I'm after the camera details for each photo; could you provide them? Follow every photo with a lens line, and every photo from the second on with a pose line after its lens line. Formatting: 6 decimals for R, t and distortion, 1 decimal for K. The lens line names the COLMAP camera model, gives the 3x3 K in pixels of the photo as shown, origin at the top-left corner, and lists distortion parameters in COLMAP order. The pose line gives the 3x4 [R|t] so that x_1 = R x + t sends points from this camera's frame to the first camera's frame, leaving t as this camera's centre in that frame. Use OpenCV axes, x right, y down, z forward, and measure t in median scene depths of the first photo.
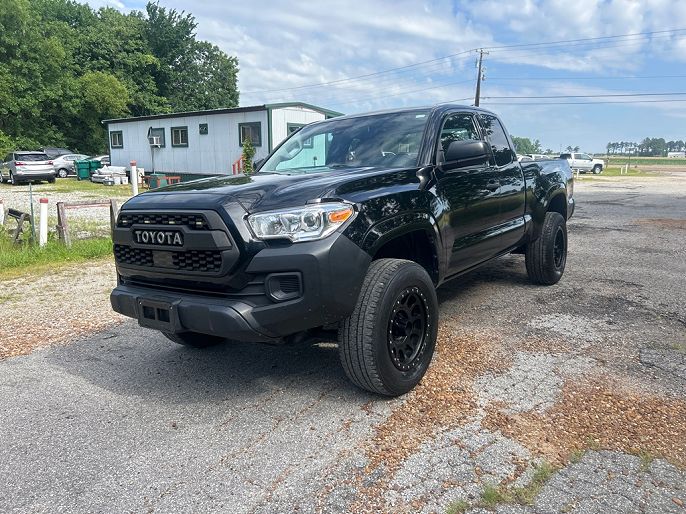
lens RADIAL K [[498.3, 0, 344.7], [0, 498.3, 268.0], [0, 0, 1]] dist [0.071678, -0.089417]
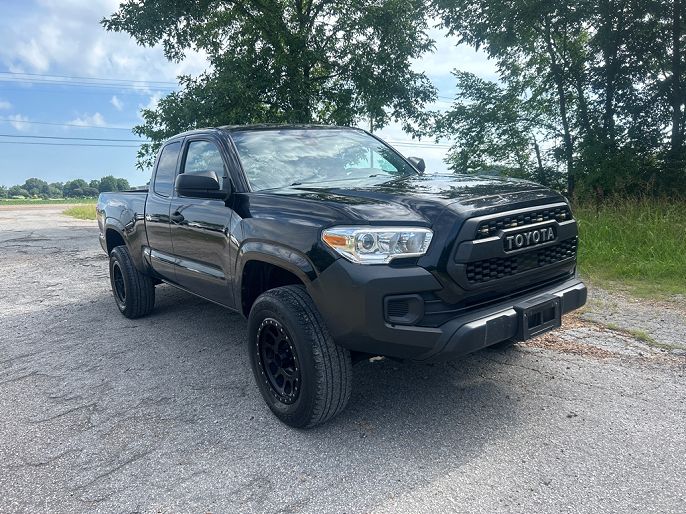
lens RADIAL K [[508.0, 0, 326.8], [0, 508.0, 271.4], [0, 0, 1]] dist [0.014087, -0.000966]
pose [[0.333939, -0.159783, 0.928953, -1.425759], [0.228682, 0.969818, 0.084605, -0.170786], [-0.914434, 0.184182, 0.360400, 1.036720]]
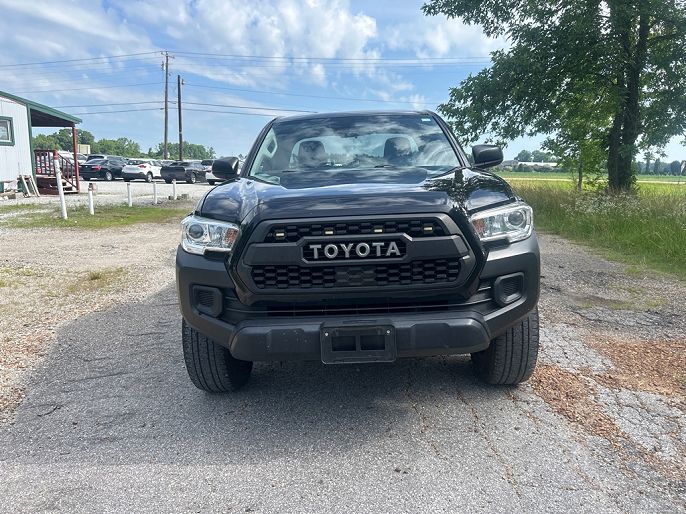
lens RADIAL K [[498.3, 0, 344.7], [0, 498.3, 268.0], [0, 0, 1]] dist [0.071678, -0.089417]
pose [[0.831328, -0.097263, 0.547206, -0.850292], [0.103274, 0.994455, 0.019863, -0.050714], [-0.546103, 0.039999, 0.836762, 0.333870]]
